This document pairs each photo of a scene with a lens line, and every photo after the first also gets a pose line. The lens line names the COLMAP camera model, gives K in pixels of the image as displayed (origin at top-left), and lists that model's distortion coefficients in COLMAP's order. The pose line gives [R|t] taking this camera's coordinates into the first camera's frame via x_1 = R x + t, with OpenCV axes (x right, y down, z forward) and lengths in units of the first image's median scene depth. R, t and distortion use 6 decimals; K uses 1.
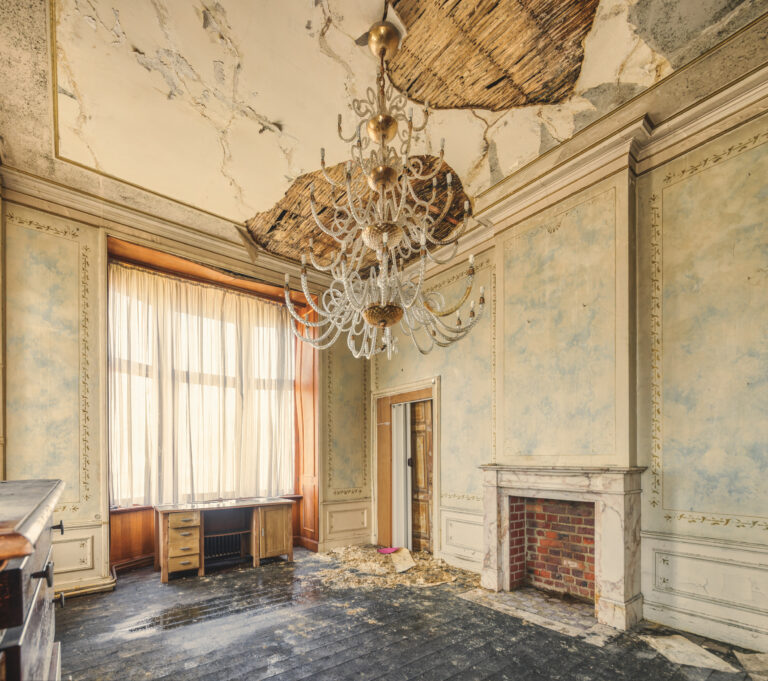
lens RADIAL K [[370.7, 0, 384.0], [0, 370.7, 340.5], [0, 0, 1]] dist [0.000143, -0.000622]
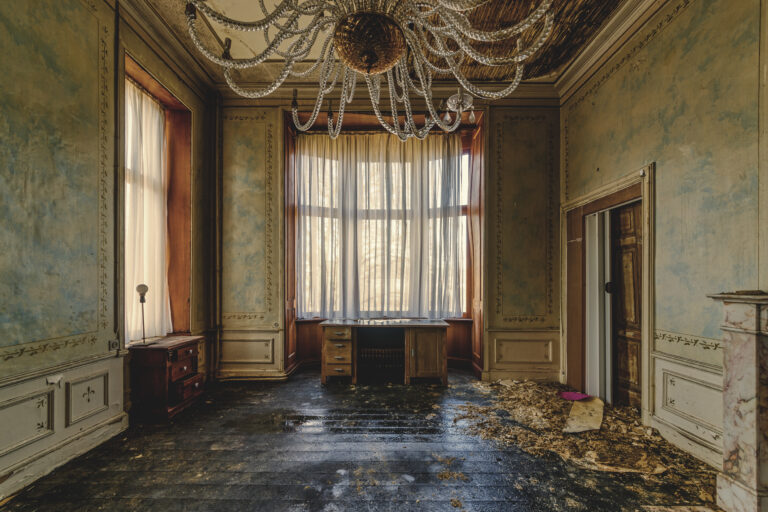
lens RADIAL K [[319.5, 0, 381.7], [0, 319.5, 231.9], [0, 0, 1]] dist [-0.001988, -0.000694]
pose [[0.764490, -0.097119, -0.637277, 0.174263], [0.190614, 0.978436, 0.079553, 0.104234], [0.615809, -0.182291, 0.766517, 0.317438]]
